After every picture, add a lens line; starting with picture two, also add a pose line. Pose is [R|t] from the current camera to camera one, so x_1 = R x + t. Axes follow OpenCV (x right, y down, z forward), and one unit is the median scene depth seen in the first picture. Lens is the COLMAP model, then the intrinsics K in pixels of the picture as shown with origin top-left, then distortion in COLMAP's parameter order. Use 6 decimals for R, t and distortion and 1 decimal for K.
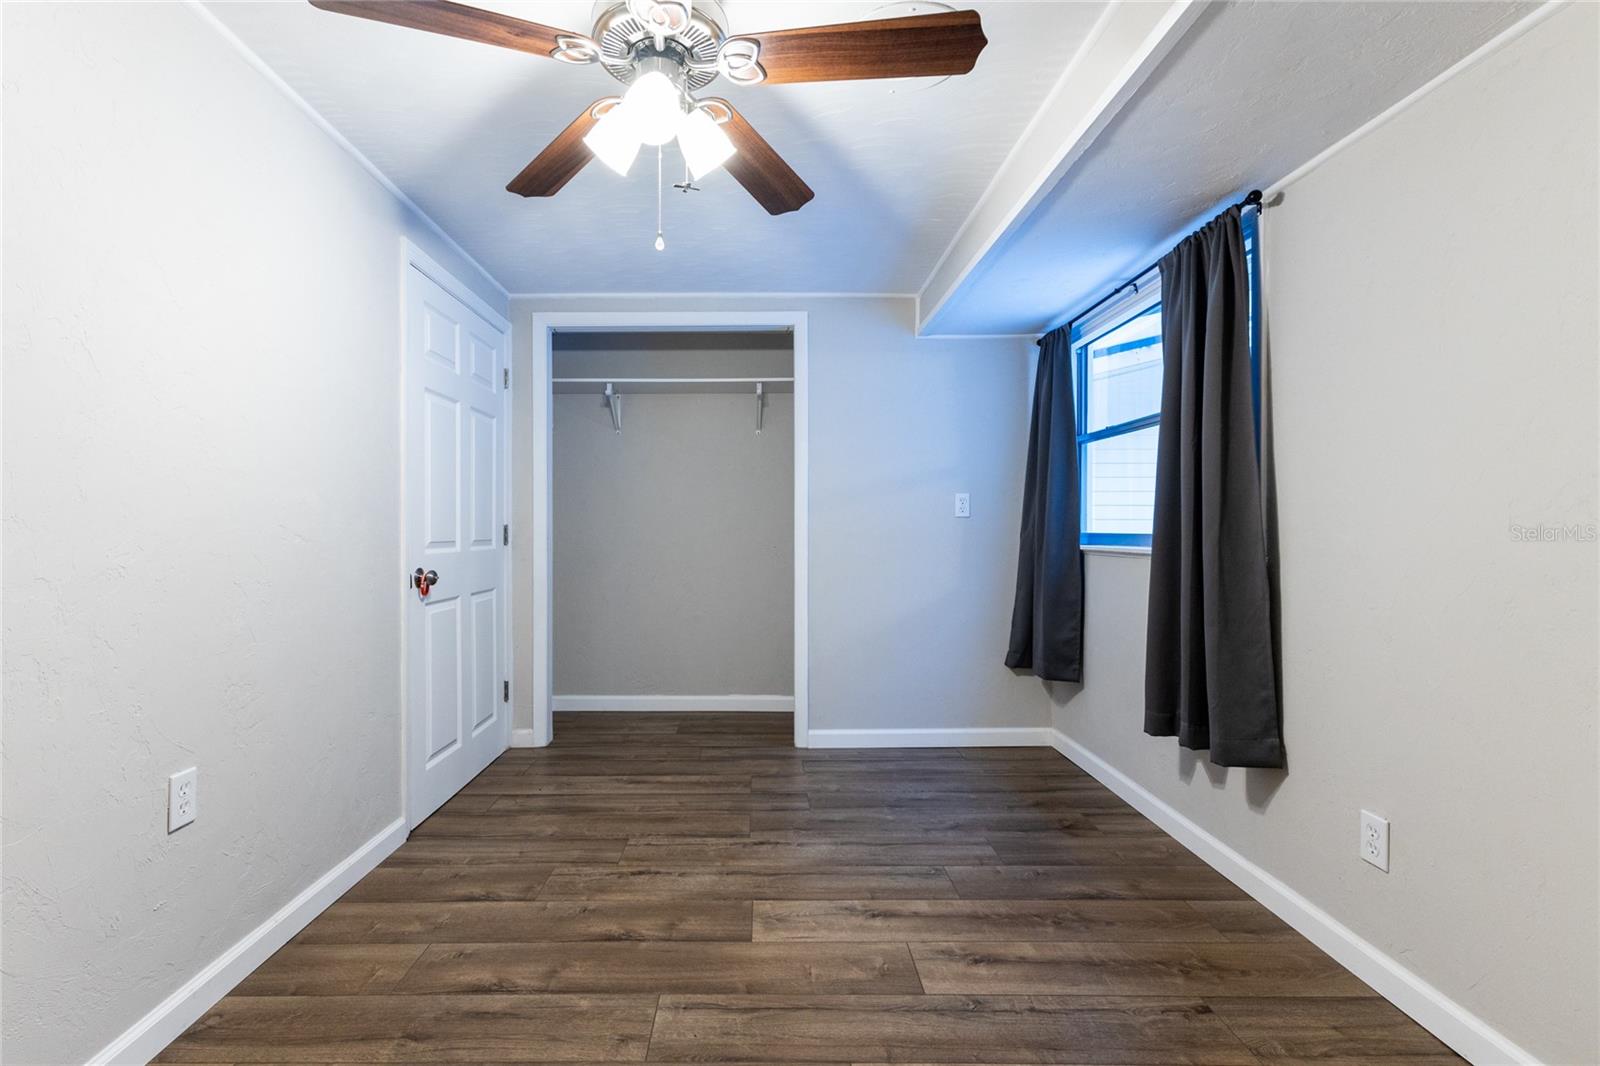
lens RADIAL K [[709.2, 0, 786.7], [0, 709.2, 534.5], [0, 0, 1]] dist [-0.000733, 0.000014]
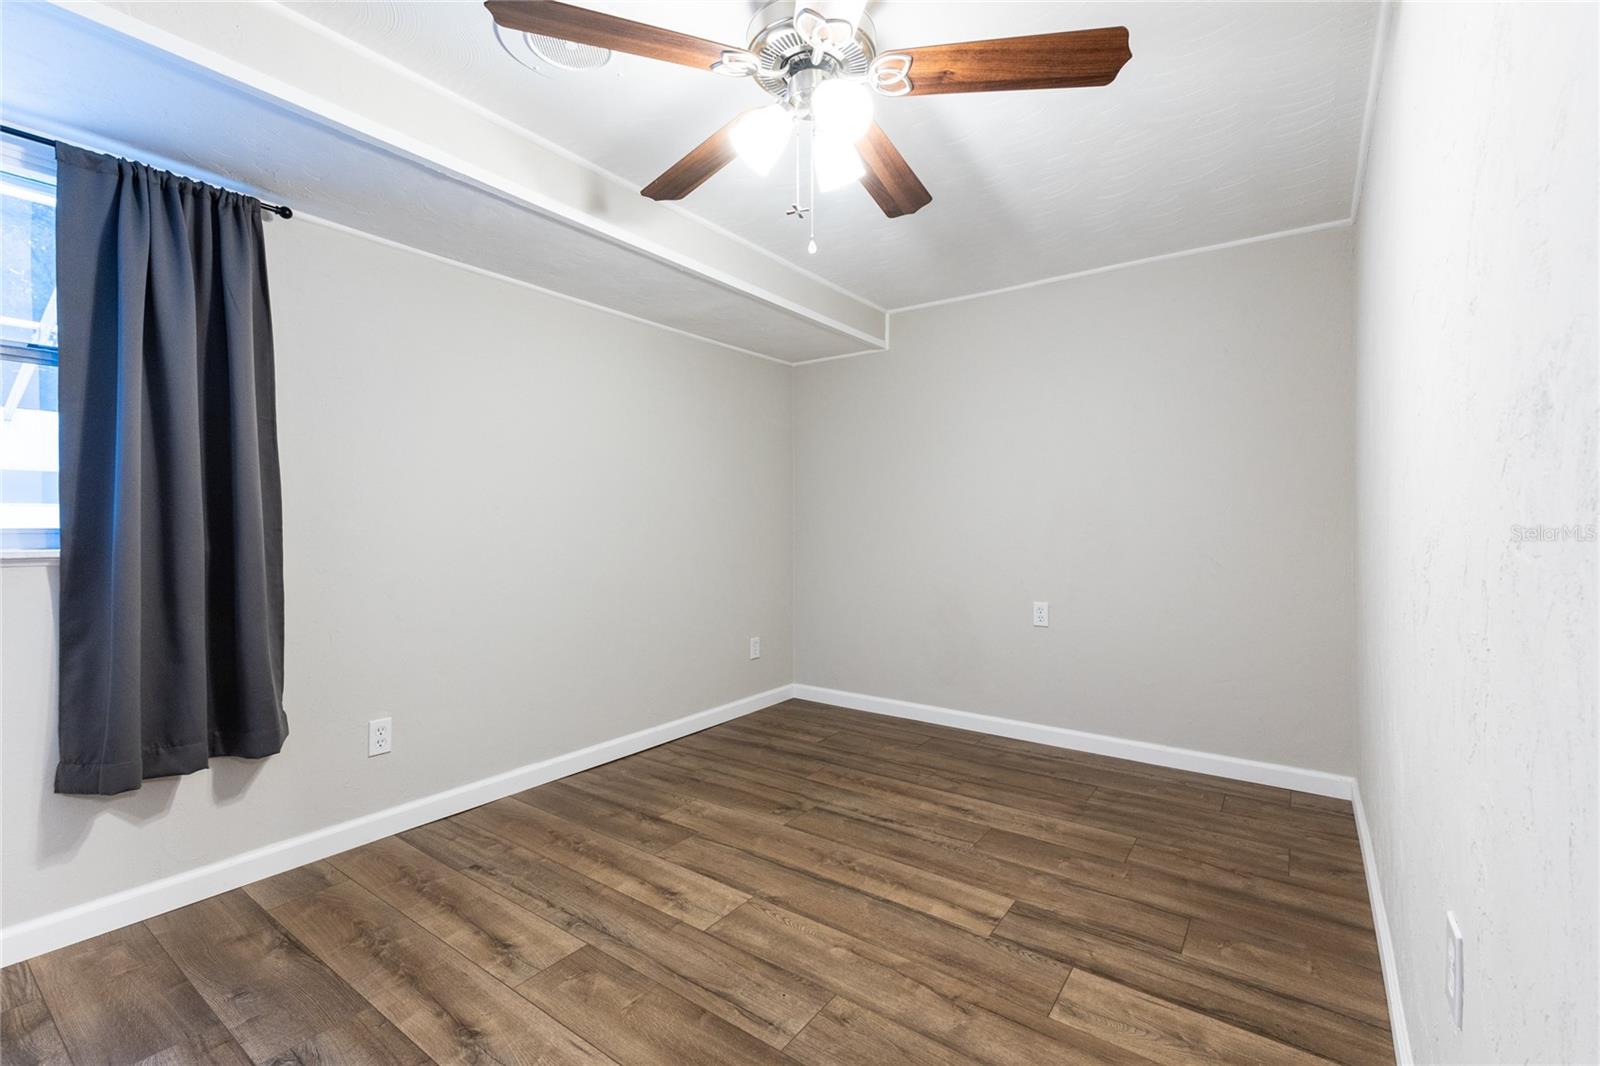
lens RADIAL K [[709.2, 0, 796.6], [0, 709.2, 534.8], [0, 0, 1]] dist [-0.000733, 0.000014]
pose [[-0.794314, -0.009736, 0.607429, -0.696597], [0.004277, 0.999757, 0.021618, 0.002738], [-0.607492, 0.019769, -0.794080, 1.626166]]
